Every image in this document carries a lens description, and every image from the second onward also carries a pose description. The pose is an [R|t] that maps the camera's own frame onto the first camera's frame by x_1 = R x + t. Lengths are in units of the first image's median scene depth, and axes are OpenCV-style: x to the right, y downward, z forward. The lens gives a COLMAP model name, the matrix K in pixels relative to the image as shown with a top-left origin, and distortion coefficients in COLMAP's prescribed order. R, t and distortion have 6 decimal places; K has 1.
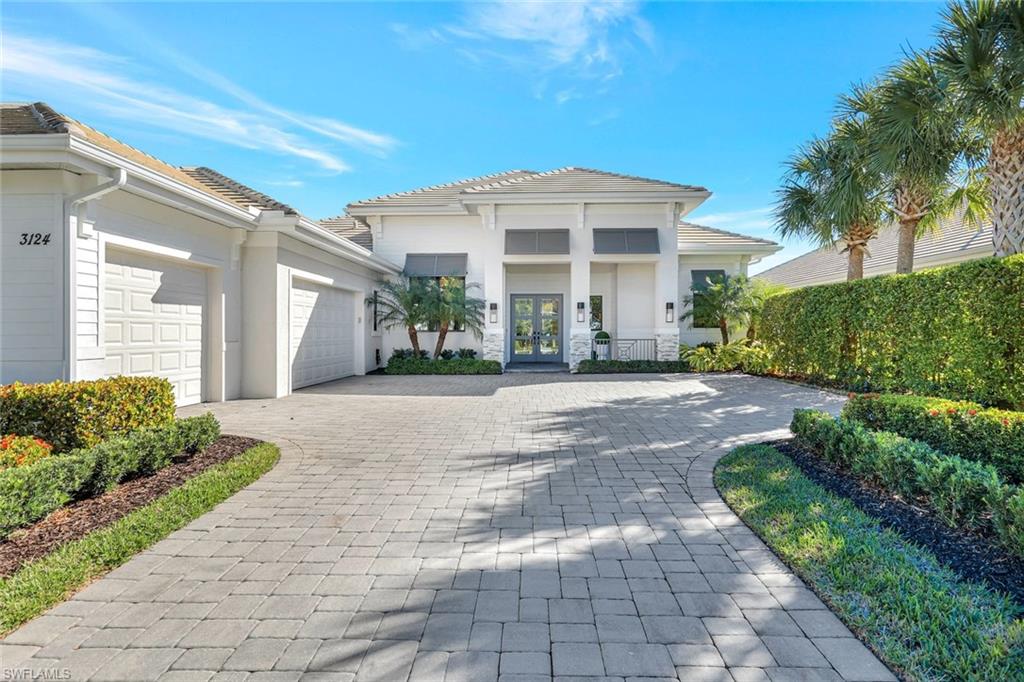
lens RADIAL K [[544.3, 0, 514.2], [0, 544.3, 338.2], [0, 0, 1]] dist [0.019052, -0.000102]
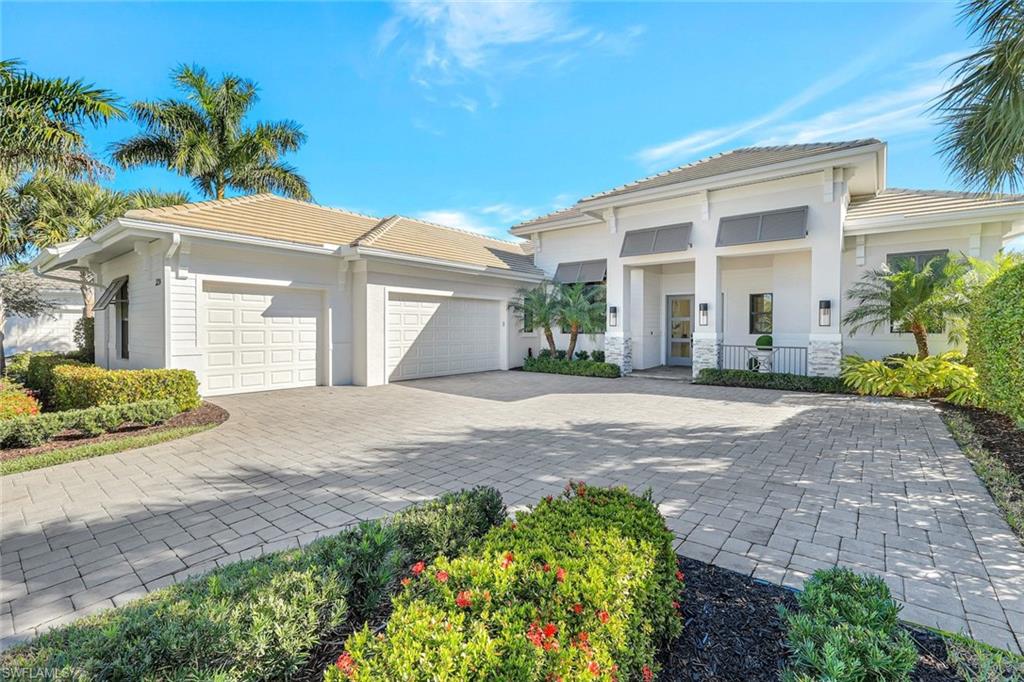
lens RADIAL K [[448.5, 0, 509.1], [0, 448.5, 331.8], [0, 0, 1]] dist [0.004901, -0.000591]
pose [[0.793962, 0.010176, -0.607882, 0.315888], [-0.010880, 0.999938, 0.002530, -0.018083], [0.607870, 0.004605, 0.794023, 0.228610]]
